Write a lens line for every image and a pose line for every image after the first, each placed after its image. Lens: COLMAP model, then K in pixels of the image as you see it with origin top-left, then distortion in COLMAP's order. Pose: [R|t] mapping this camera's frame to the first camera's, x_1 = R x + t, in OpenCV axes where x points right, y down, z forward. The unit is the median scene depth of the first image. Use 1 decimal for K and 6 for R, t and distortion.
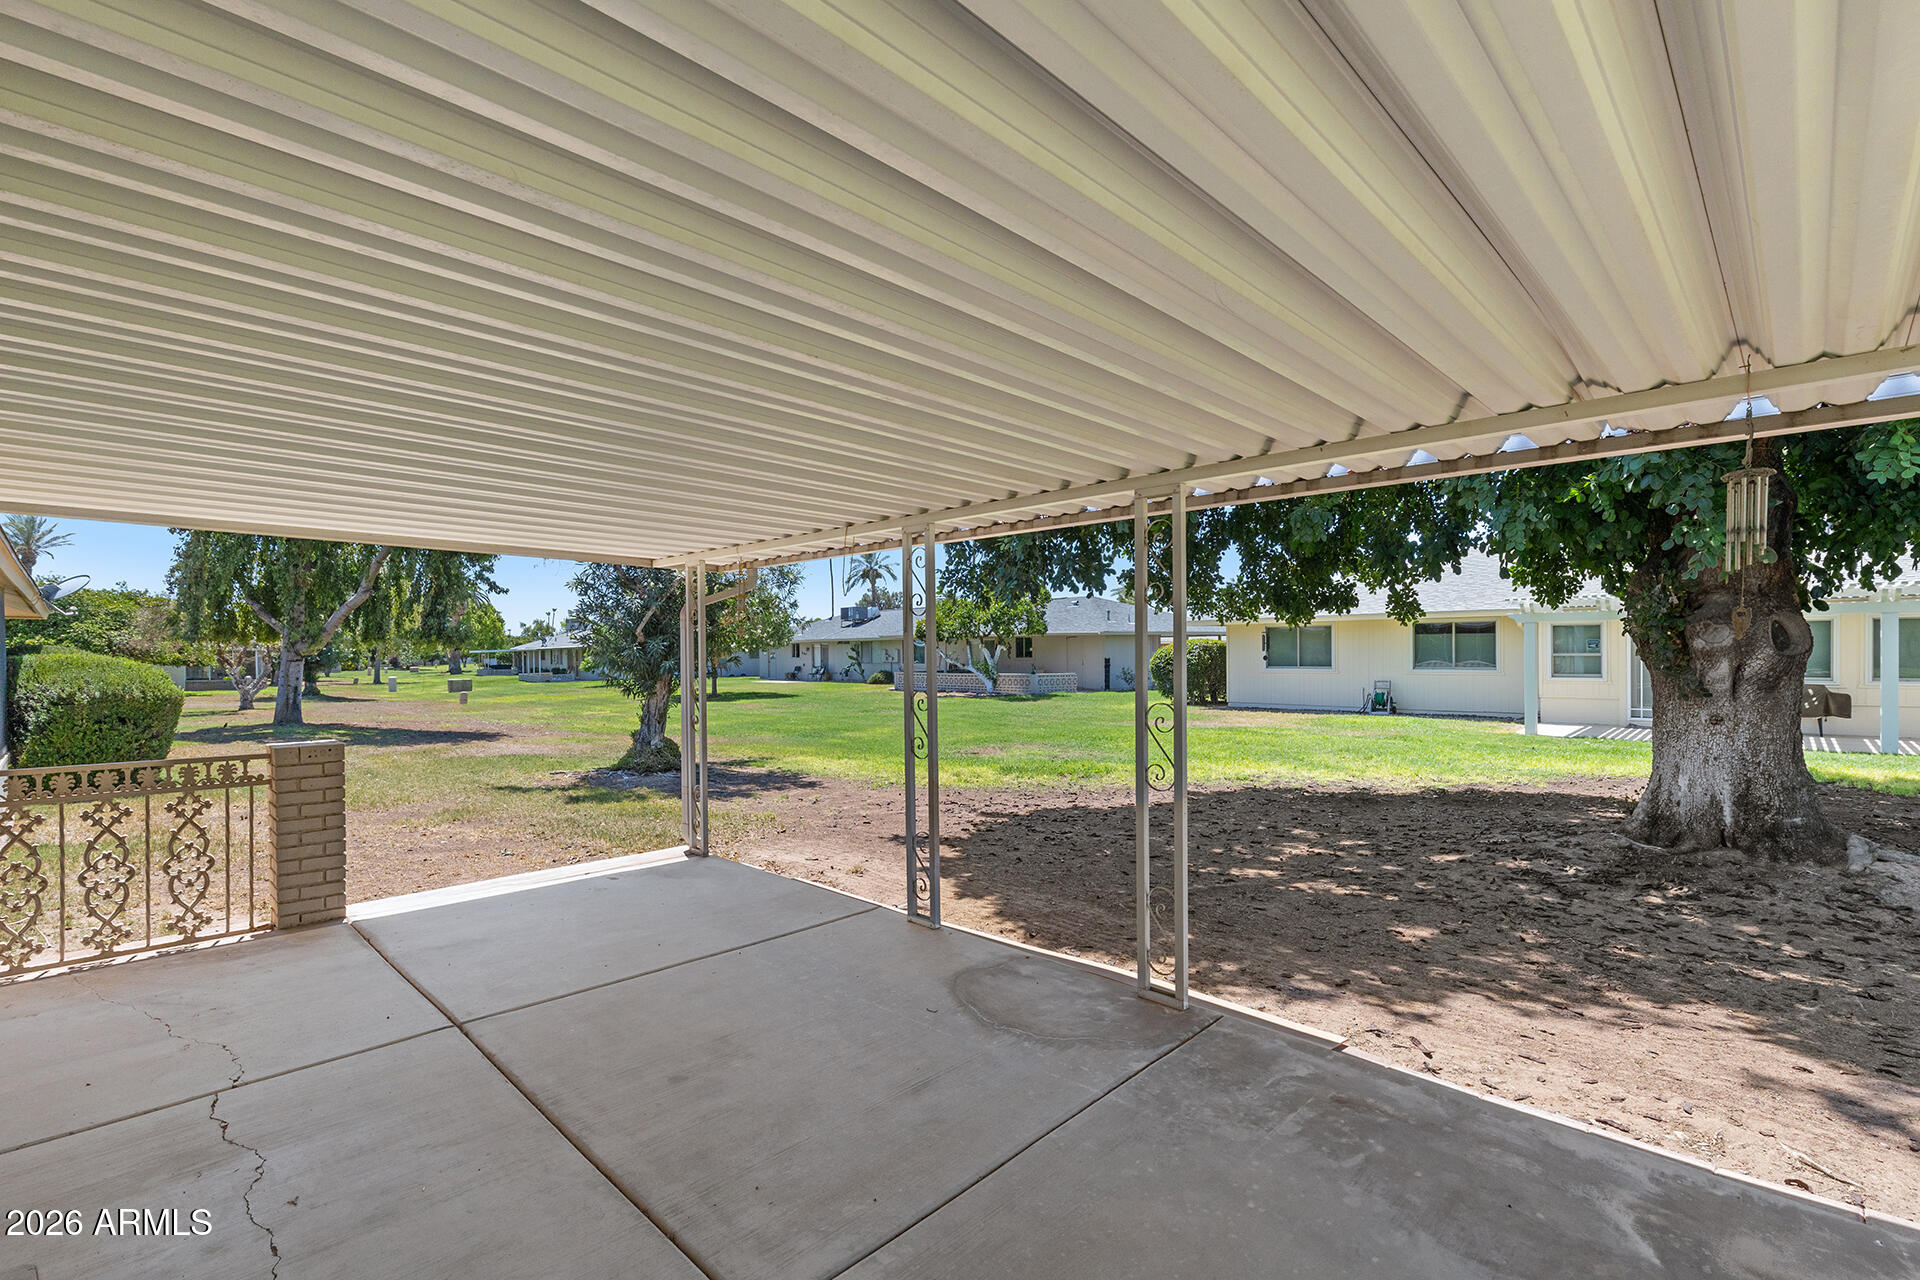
lens RADIAL K [[867.9, 0, 956.9], [0, 867.9, 644.8], [0, 0, 1]] dist [0.007139, -0.000697]
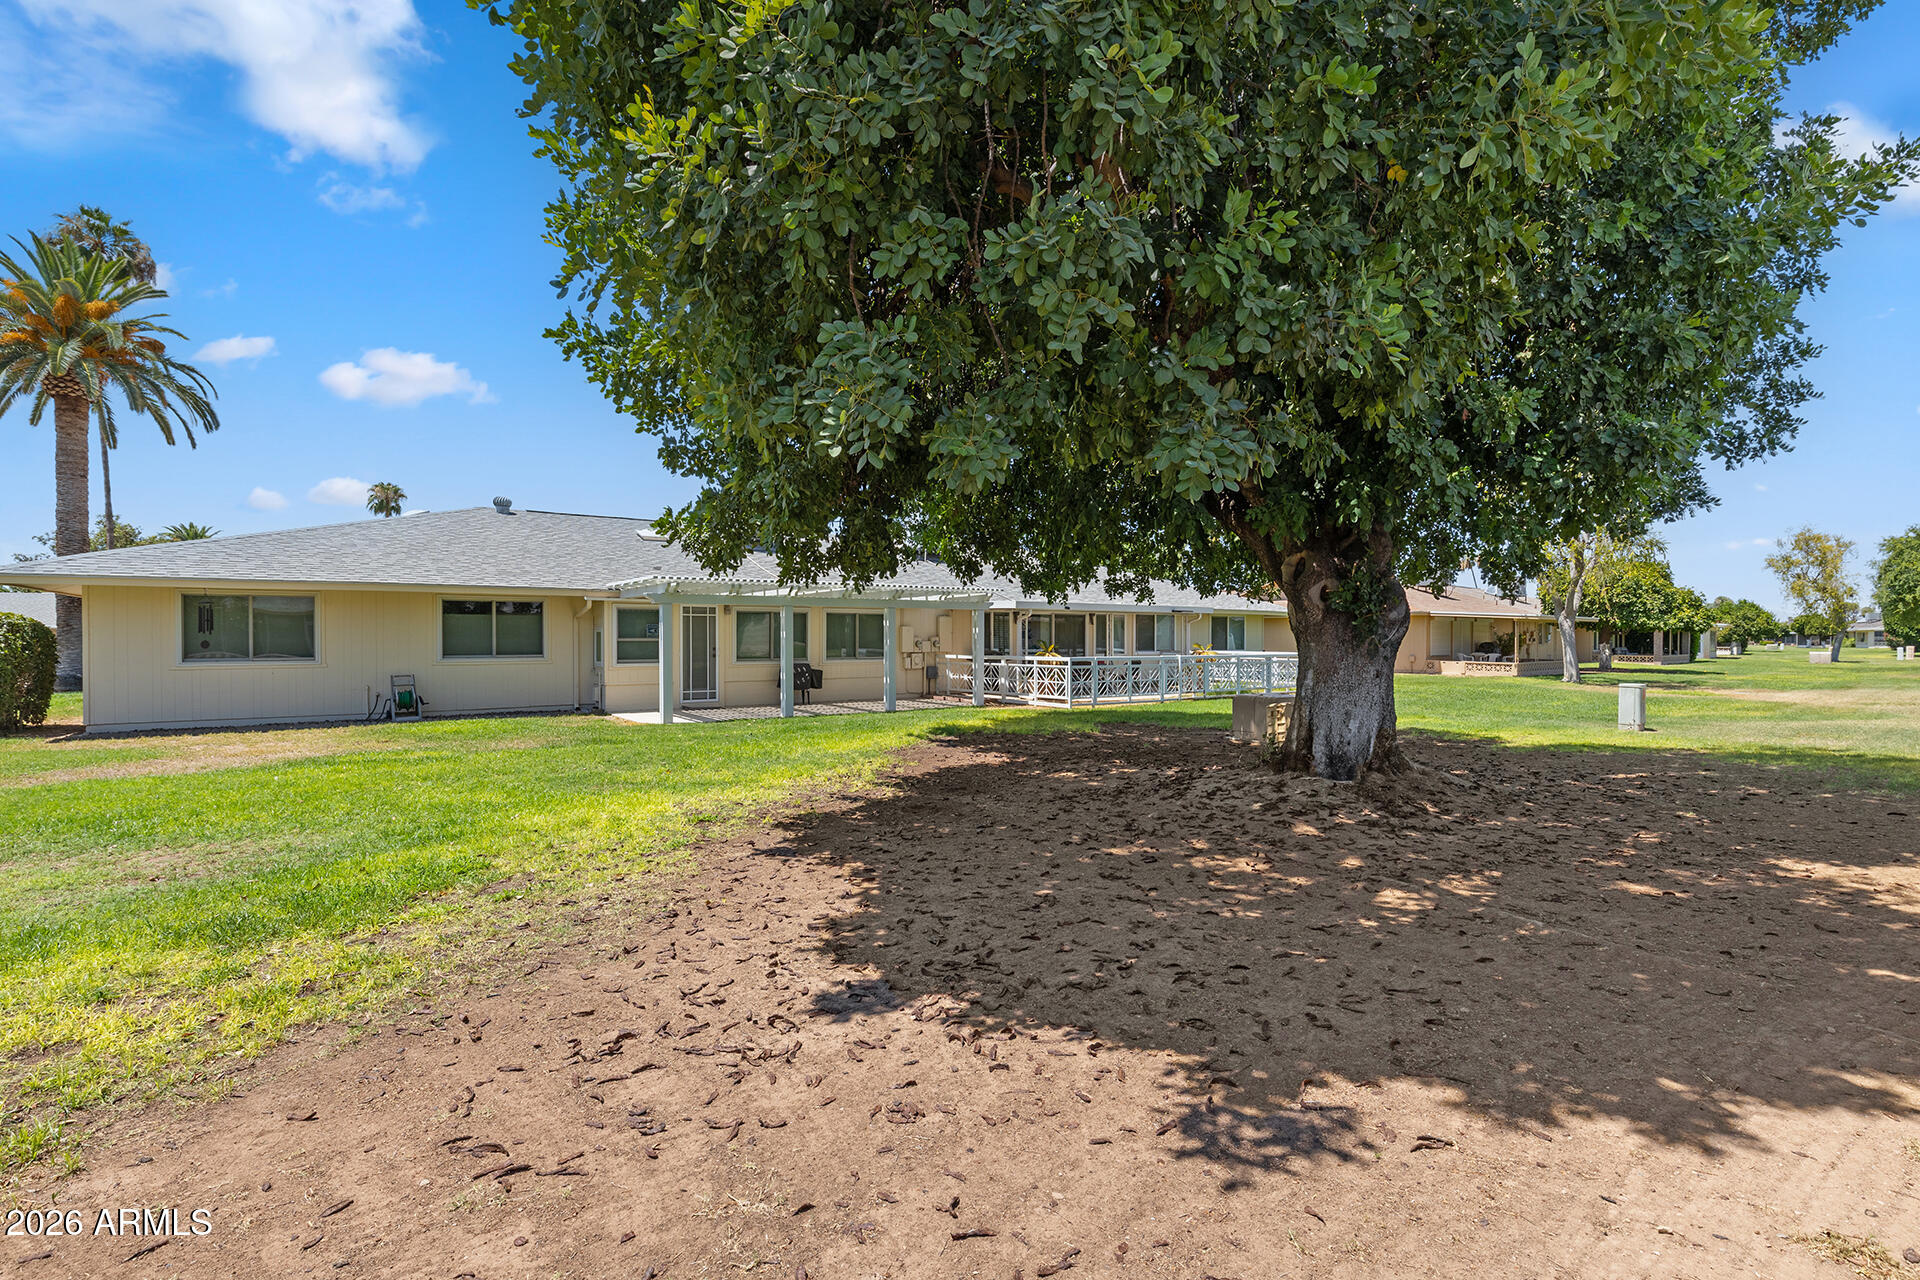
lens RADIAL K [[867.9, 0, 956.9], [0, 867.9, 644.8], [0, 0, 1]] dist [0.007139, -0.000697]
pose [[0.203166, 0.001330, 0.979143, -0.671240], [-0.004847, 0.999988, -0.000353, 0.056604], [-0.979132, -0.004674, 0.203170, 1.704876]]
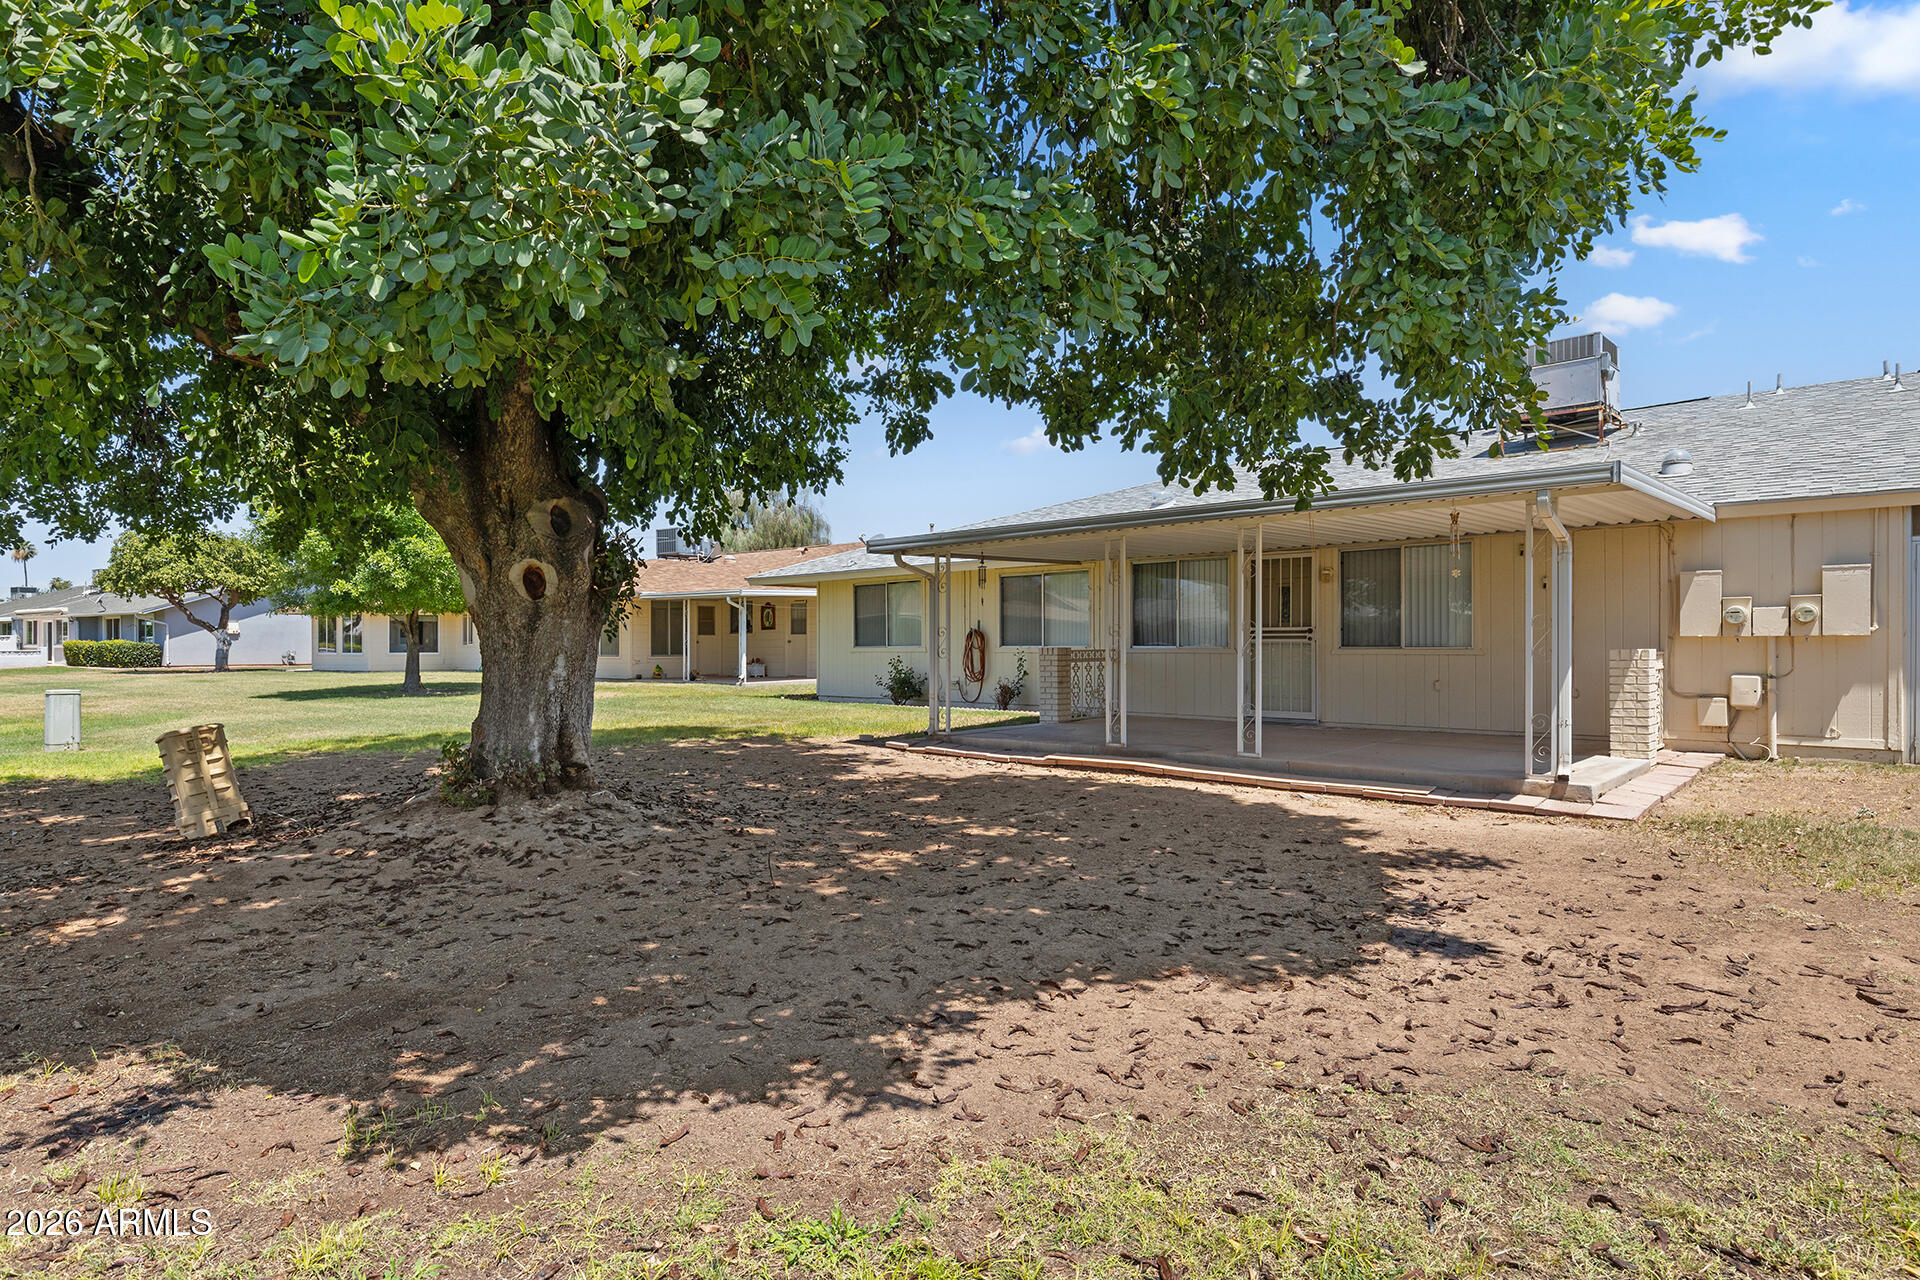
lens RADIAL K [[1085.2, 0, 960.0], [0, 1085.2, 640.0], [0, 0, 1]] dist [-0.001481, -0.000322]
pose [[-0.999545, 0.010196, -0.028402, 0.580522], [0.010579, 0.999855, -0.013357, 0.105985], [0.028262, -0.013652, -0.999507, 2.974947]]
